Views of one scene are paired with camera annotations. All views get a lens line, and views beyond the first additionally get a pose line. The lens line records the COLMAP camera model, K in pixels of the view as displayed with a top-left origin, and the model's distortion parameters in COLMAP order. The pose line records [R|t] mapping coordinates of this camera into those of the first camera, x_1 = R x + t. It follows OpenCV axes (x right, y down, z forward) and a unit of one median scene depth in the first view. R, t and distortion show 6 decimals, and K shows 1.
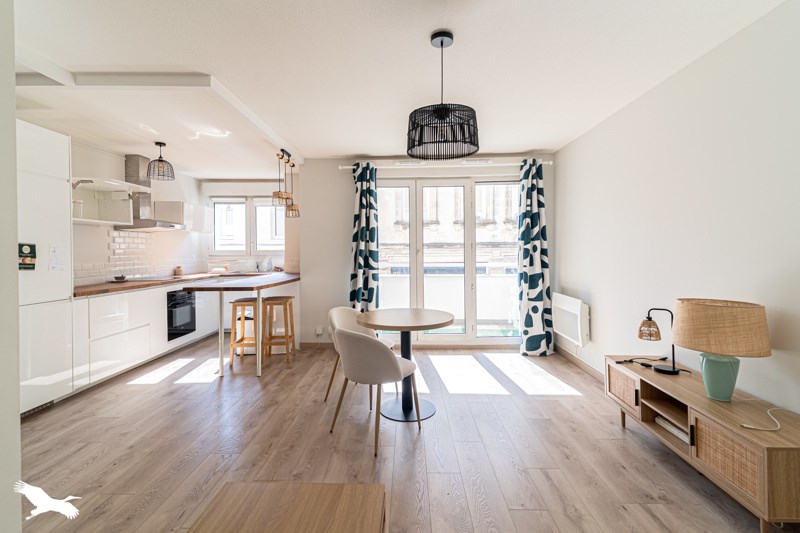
lens RADIAL K [[372.3, 0, 400.7], [0, 372.3, 255.6], [0, 0, 1]] dist [0.024012, -0.000185]
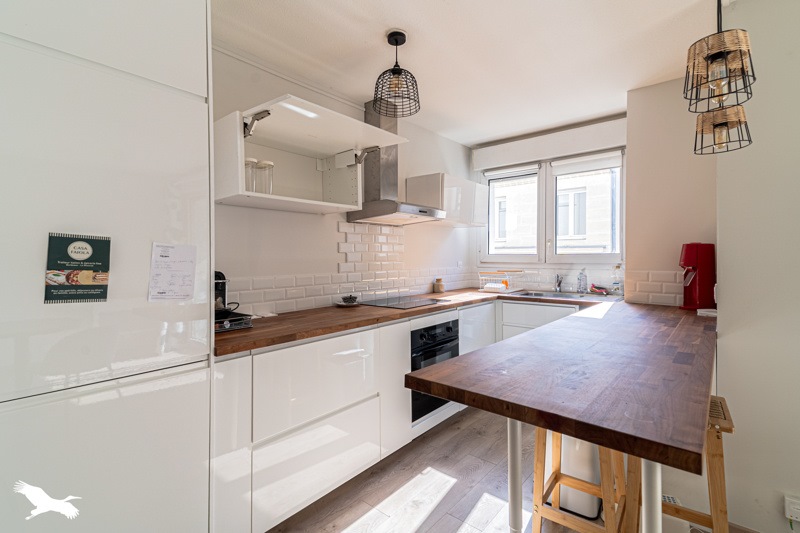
lens RADIAL K [[372.3, 0, 400.7], [0, 372.3, 255.6], [0, 0, 1]] dist [0.024012, -0.000185]
pose [[0.775895, 0.003233, -0.630853, -0.288810], [-0.010533, 0.999914, -0.007830, -0.006905], [0.630774, 0.012720, 0.775863, 0.560908]]
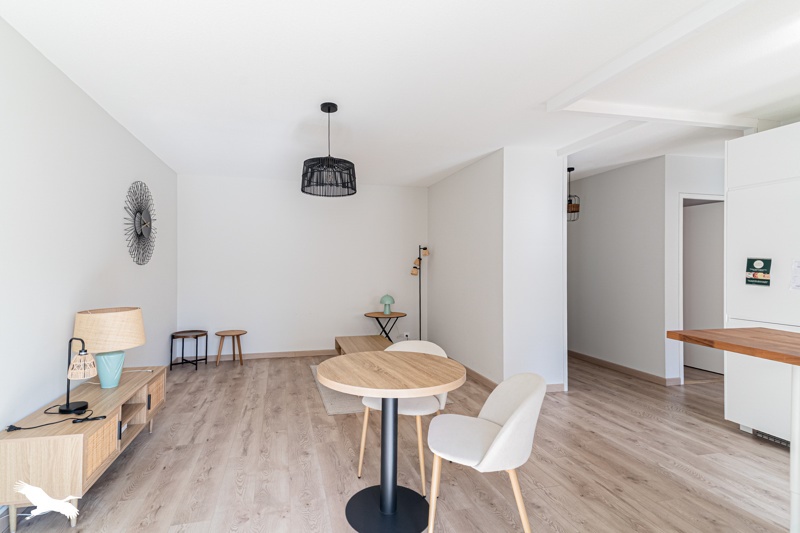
lens RADIAL K [[376.5, 0, 355.1], [0, 376.5, 266.1], [0, 0, 1]] dist [0.023782, 0.000036]
pose [[-0.976600, 0.004424, -0.215017, 0.144200], [0.000128, 0.999800, 0.019989, -0.019497], [0.215063, 0.019494, -0.976406, 1.081509]]
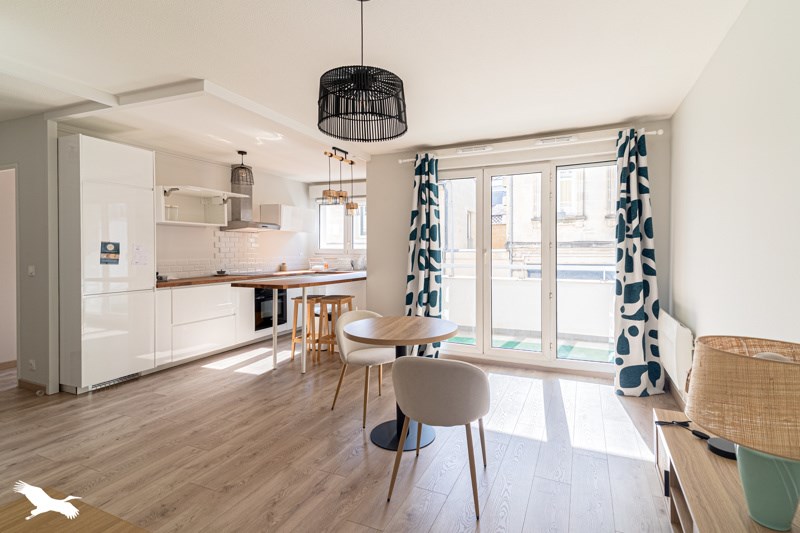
lens RADIAL K [[383.6, 0, 426.4], [0, 383.6, 254.6], [0, 0, 1]] dist [0.042099, -0.000086]
pose [[0.930036, 0.011771, -0.367280, 0.259107], [-0.011905, 0.999927, 0.001902, -0.004051], [0.367275, 0.002604, 0.930109, 0.124399]]
